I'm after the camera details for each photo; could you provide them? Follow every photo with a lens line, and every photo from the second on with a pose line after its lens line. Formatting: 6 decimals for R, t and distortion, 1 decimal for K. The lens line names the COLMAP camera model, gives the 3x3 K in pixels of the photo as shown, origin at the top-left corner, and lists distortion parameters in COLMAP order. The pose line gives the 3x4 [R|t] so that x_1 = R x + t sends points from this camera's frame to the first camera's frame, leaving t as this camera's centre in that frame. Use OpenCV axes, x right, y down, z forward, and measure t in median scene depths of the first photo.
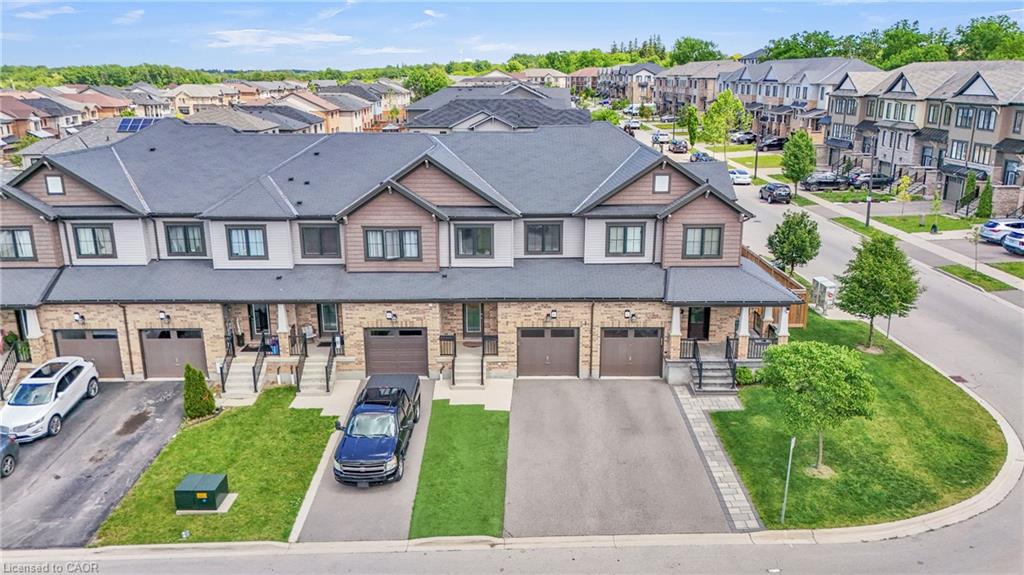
lens RADIAL K [[769.7, 0, 513.6], [0, 769.7, 289.1], [0, 0, 1]] dist [0.033173, -0.005672]
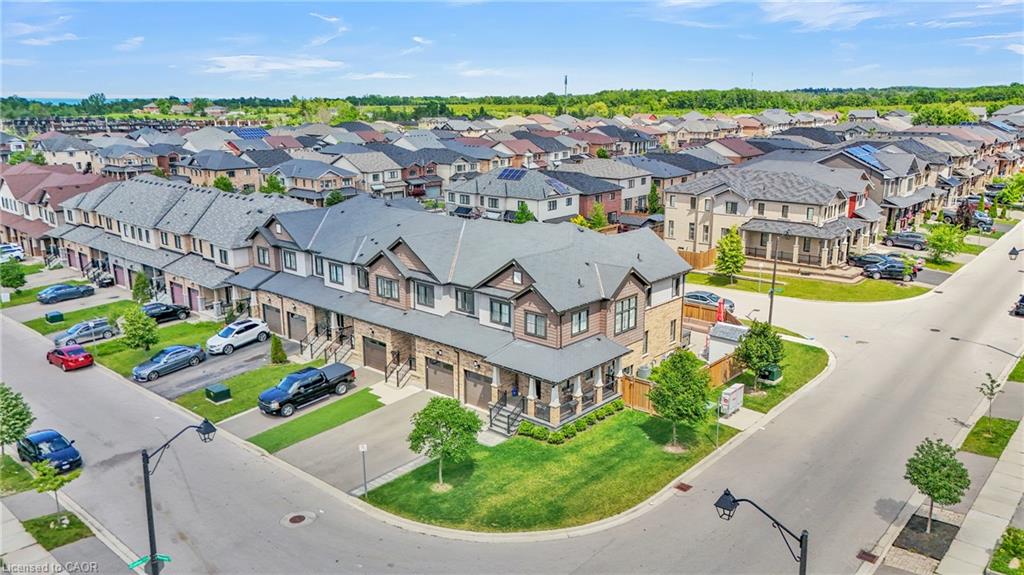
lens RADIAL K [[769.7, 0, 512.9], [0, 769.7, 285.2], [0, 0, 1]] dist [0.033173, -0.005672]
pose [[0.741638, 0.162336, -0.650860, 1.105675], [-0.178941, 0.982994, 0.041278, -0.182580], [0.646493, 0.085852, 0.758074, -0.048759]]
